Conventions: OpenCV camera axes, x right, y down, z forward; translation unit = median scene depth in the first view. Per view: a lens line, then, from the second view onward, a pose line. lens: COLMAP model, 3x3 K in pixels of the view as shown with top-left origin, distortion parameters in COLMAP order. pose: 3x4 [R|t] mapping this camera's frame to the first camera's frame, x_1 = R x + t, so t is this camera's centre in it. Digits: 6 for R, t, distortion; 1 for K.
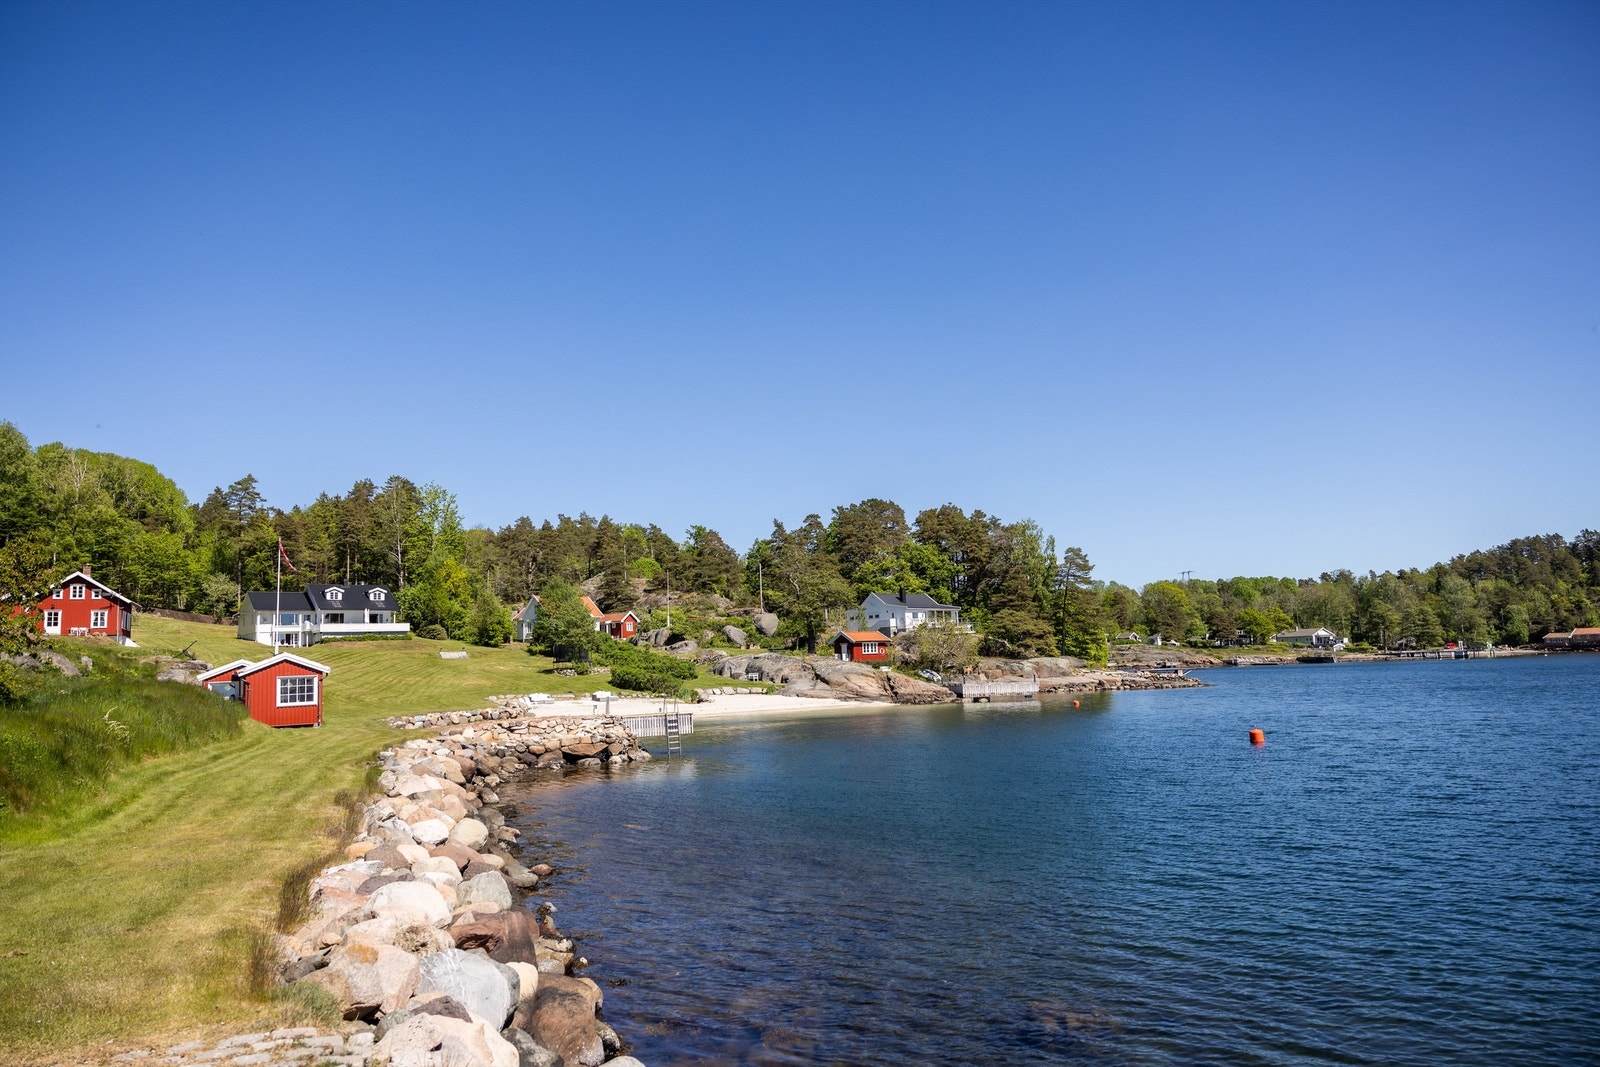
lens RADIAL K [[1081.0, 0, 804.0], [0, 1081.0, 534.4], [0, 0, 1]] dist [0.005077, 0.003040]
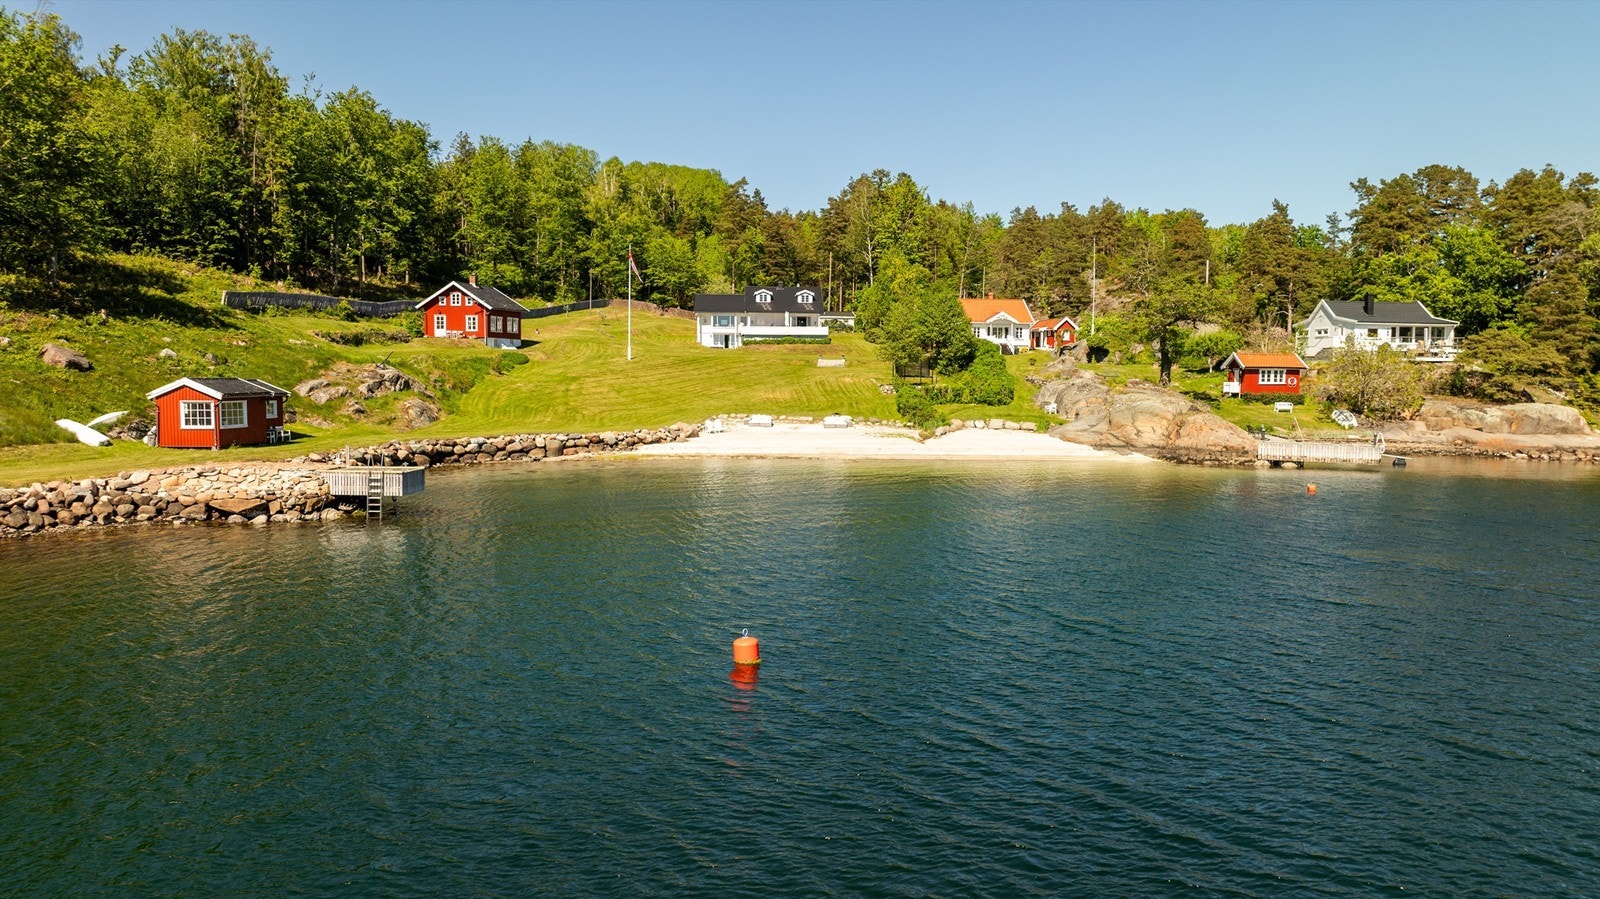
lens RADIAL K [[1133.6, 0, 806.4], [0, 1133.6, 440.7], [0, 0, 1]] dist [-0.010764, -0.008376]
pose [[0.812388, 0.079156, -0.577719, 0.226170], [0.033389, 0.982804, 0.181609, -0.003321], [0.582160, -0.166827, 0.795775, 0.165425]]
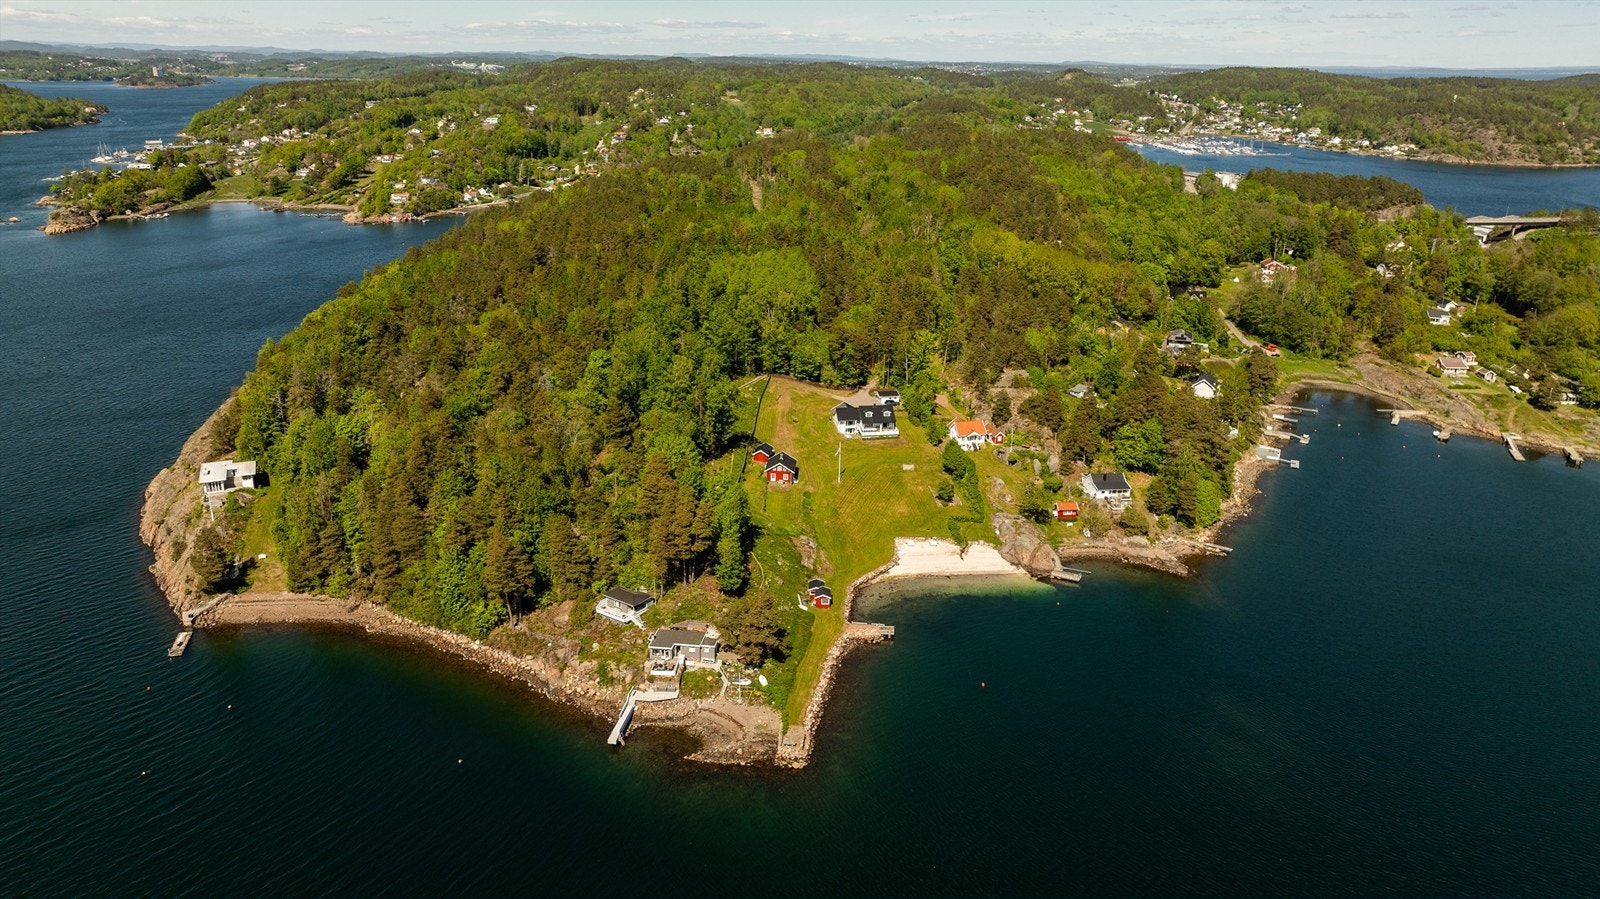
lens RADIAL K [[1133.6, 0, 799.5], [0, 1133.6, 456.2], [0, 0, 1]] dist [-0.010764, -0.008376]
pose [[0.855075, 0.216409, -0.471183, 0.607586], [0.023108, 0.891927, 0.451588, -0.980620], [0.517989, -0.397030, 0.757664, -0.955655]]
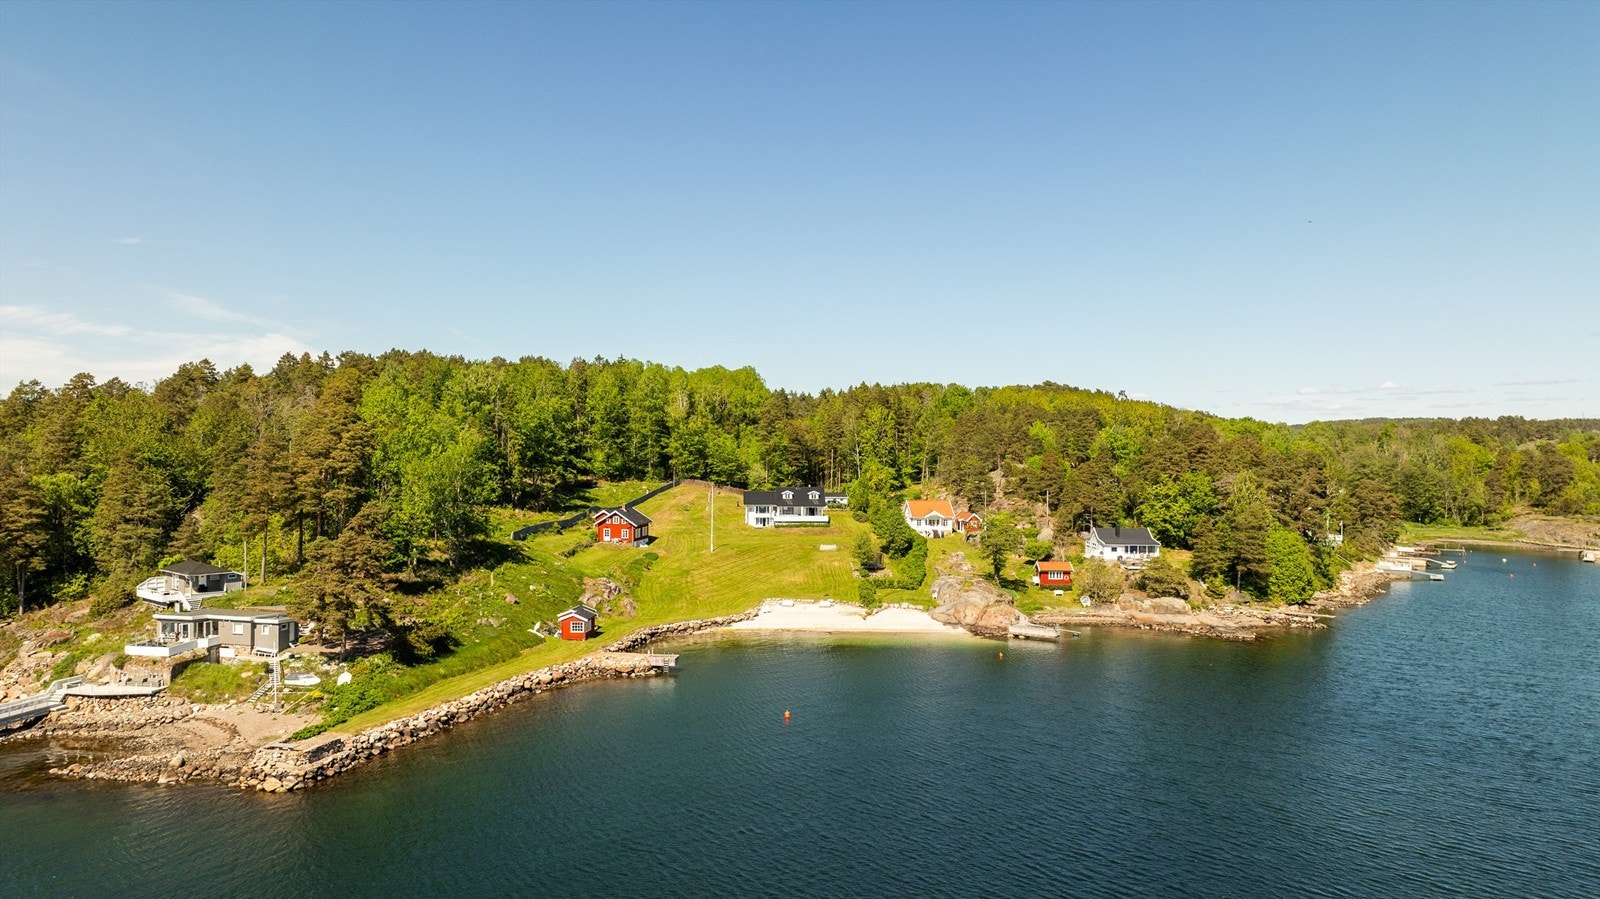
lens RADIAL K [[1133.6, 0, 804.1], [0, 1133.6, 450.9], [0, 0, 1]] dist [-0.010764, -0.008376]
pose [[0.801132, 0.047681, -0.596585, 0.600742], [0.035680, 0.991243, 0.127136, -0.228907], [0.597423, -0.123139, 0.792416, -0.315068]]
